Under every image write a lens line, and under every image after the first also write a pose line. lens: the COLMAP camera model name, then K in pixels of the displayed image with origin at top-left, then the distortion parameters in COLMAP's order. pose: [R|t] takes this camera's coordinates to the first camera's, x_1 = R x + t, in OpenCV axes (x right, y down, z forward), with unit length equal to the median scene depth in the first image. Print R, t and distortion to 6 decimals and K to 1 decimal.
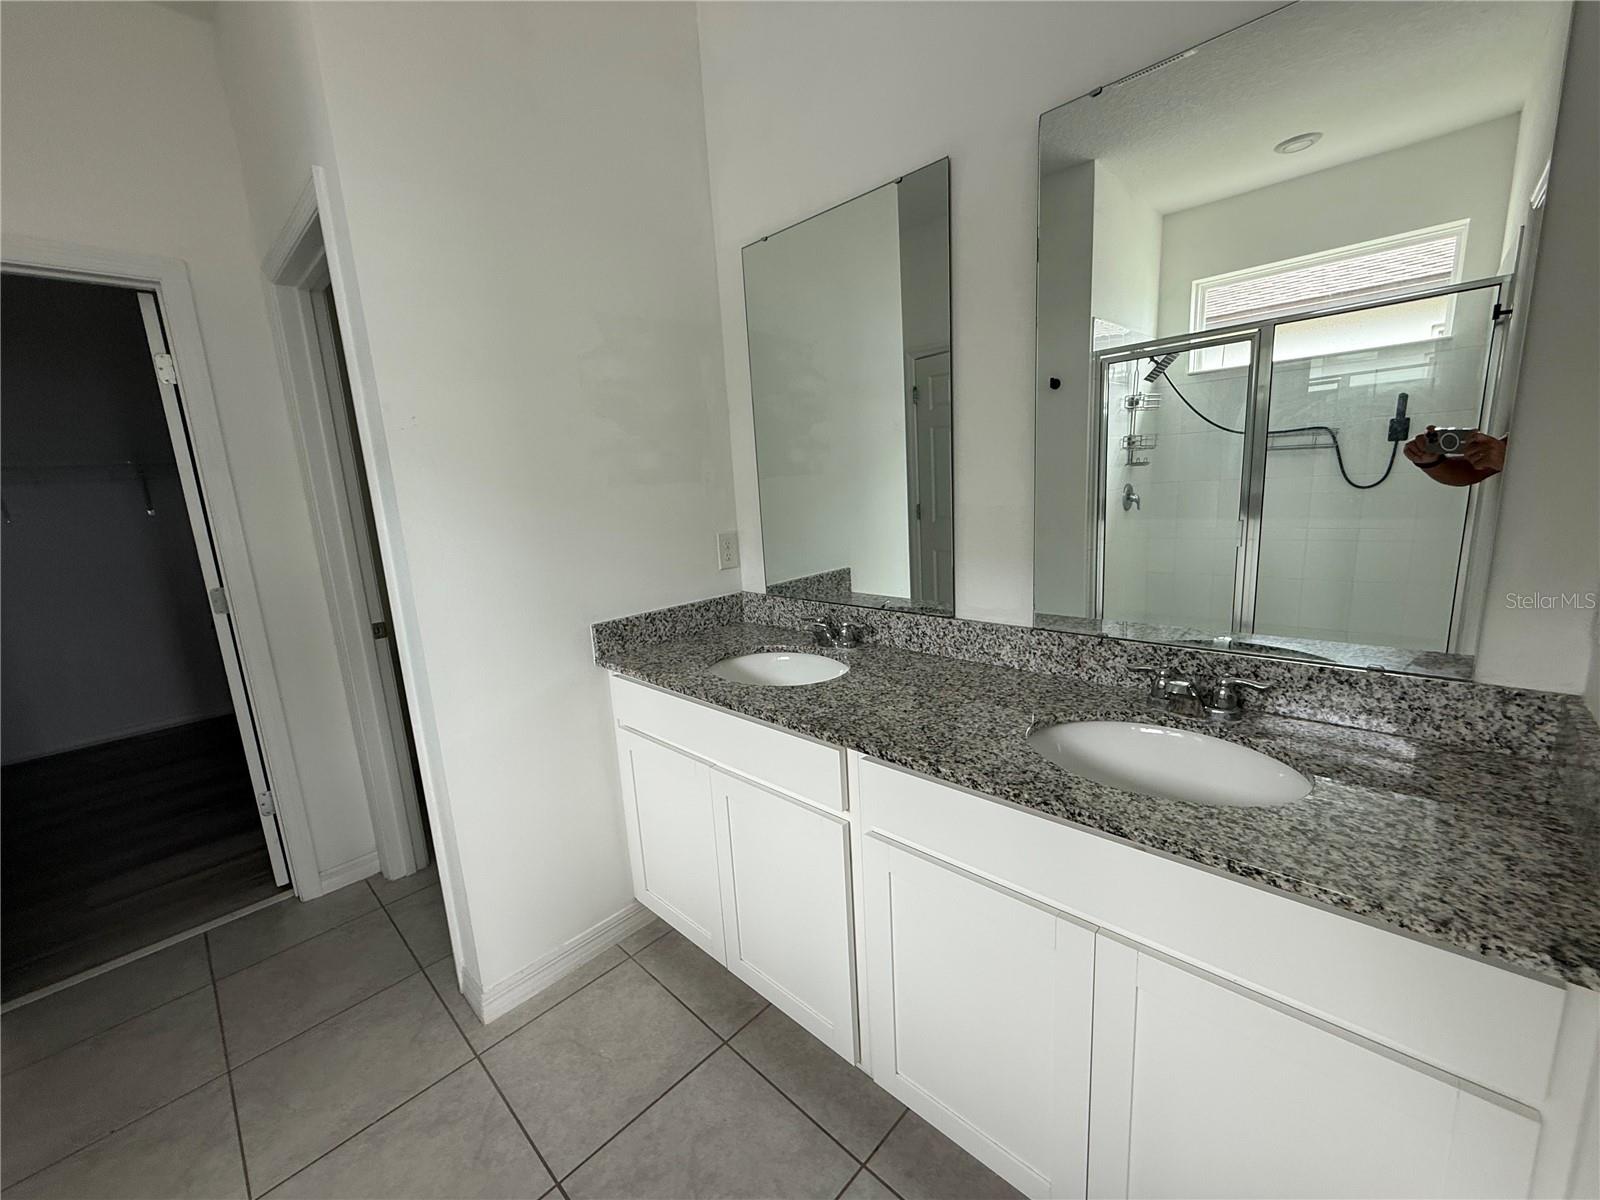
lens RADIAL K [[643.3, 0, 800.0], [0, 643.3, 600.0], [0, 0, 1]] dist [-0.001964, -0.000164]
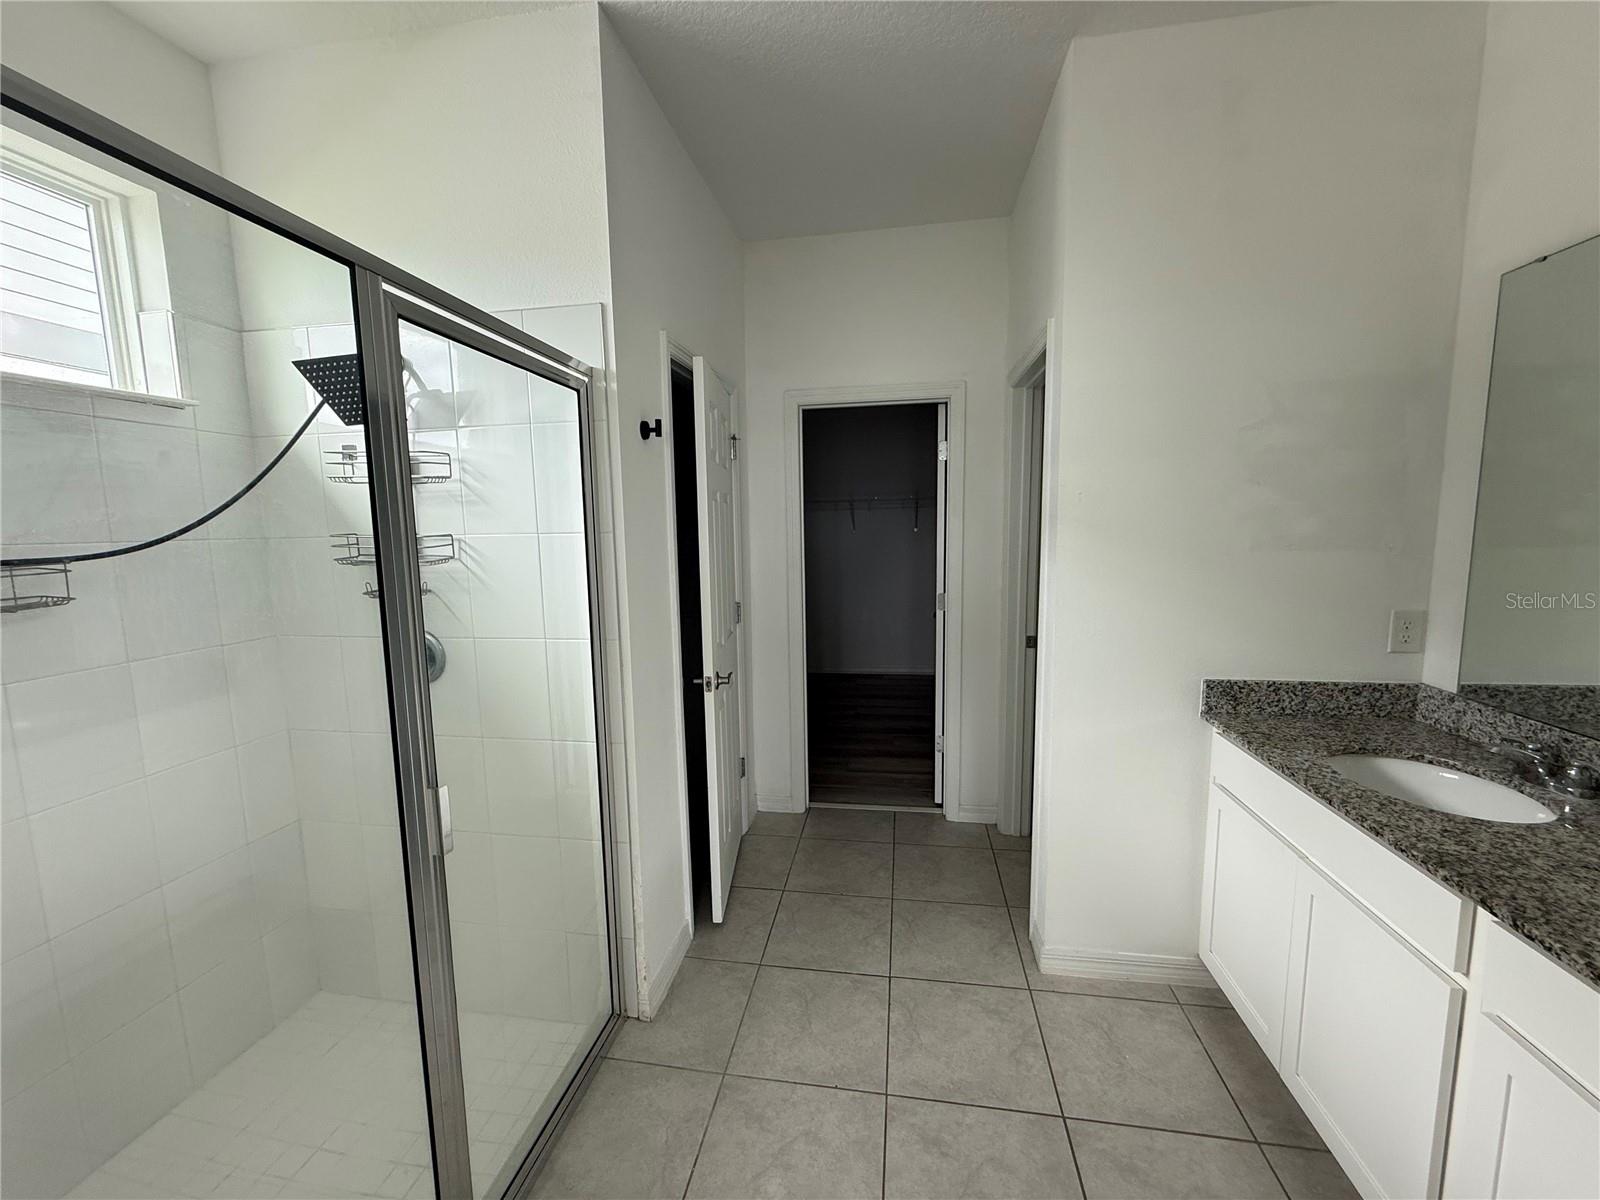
lens RADIAL K [[638.2, 0, 802.2], [0, 638.2, 601.0], [0, 0, 1]] dist [-0.000186, 0.000269]
pose [[0.575675, 0.147703, -0.804228, 0.118307], [-0.170763, 0.983579, 0.058409, -0.035937], [0.799649, 0.103707, 0.591444, -0.157408]]
